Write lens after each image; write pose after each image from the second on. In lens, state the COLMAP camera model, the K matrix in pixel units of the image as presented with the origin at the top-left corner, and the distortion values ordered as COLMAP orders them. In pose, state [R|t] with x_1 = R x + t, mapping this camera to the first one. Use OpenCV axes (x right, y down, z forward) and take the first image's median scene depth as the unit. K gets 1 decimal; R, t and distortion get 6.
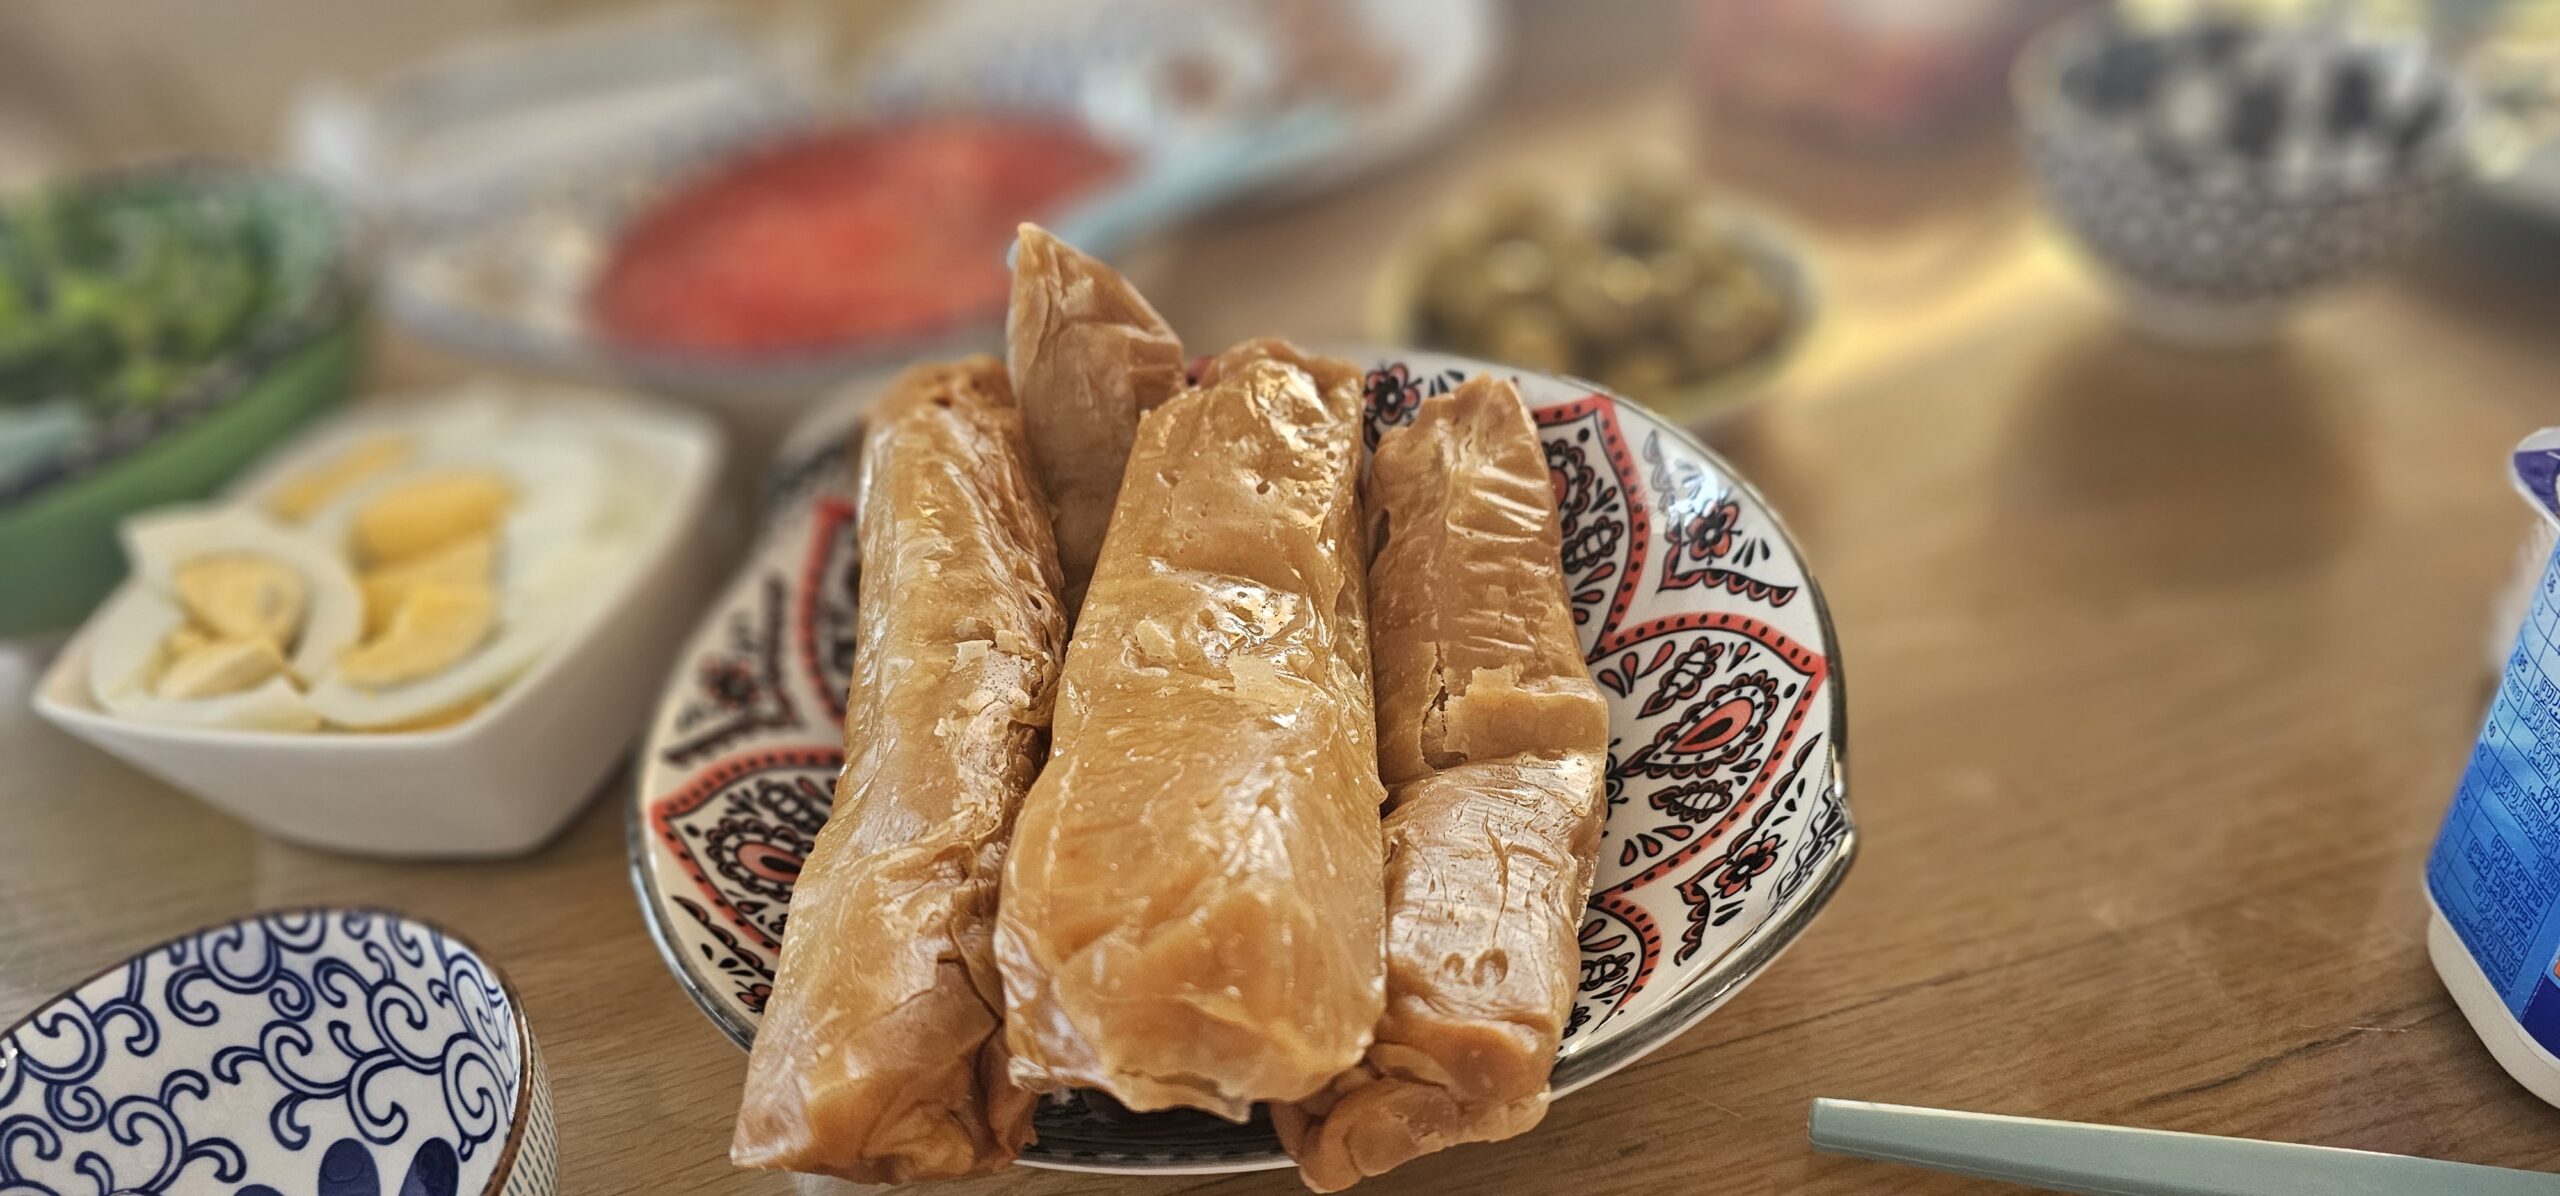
lens RADIAL K [[2008.4, 0, 1280.0], [0, 2008.4, 598.0], [0, 0, 1]] dist [0.119184, -0.104795]
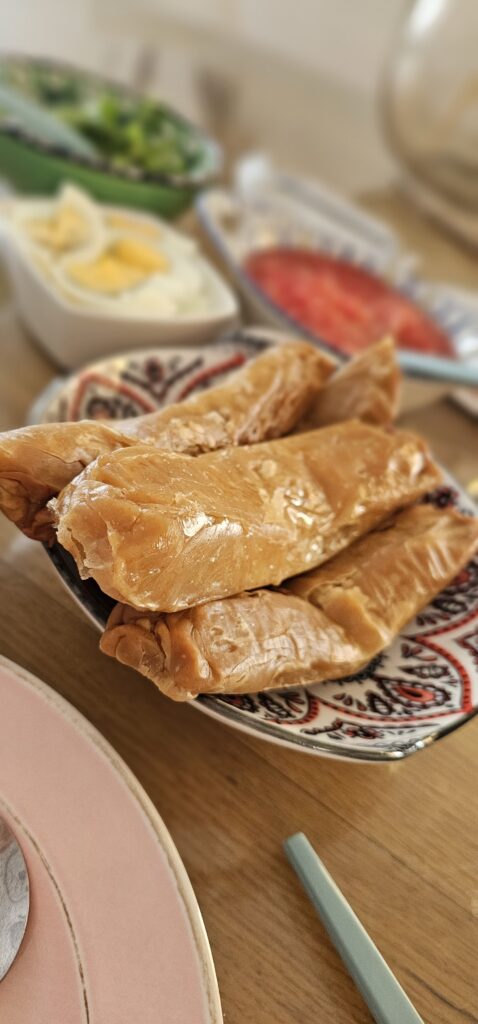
lens RADIAL K [[803.3, 0, 239.0], [0, 803.3, 512.0], [0, 0, 1]] dist [0.119184, -0.104795]
pose [[0.634036, 0.726063, -0.266141, 0.187895], [-0.738302, 0.670729, 0.070945, 0.013178], [0.230019, 0.151511, 0.961320, 0.121402]]
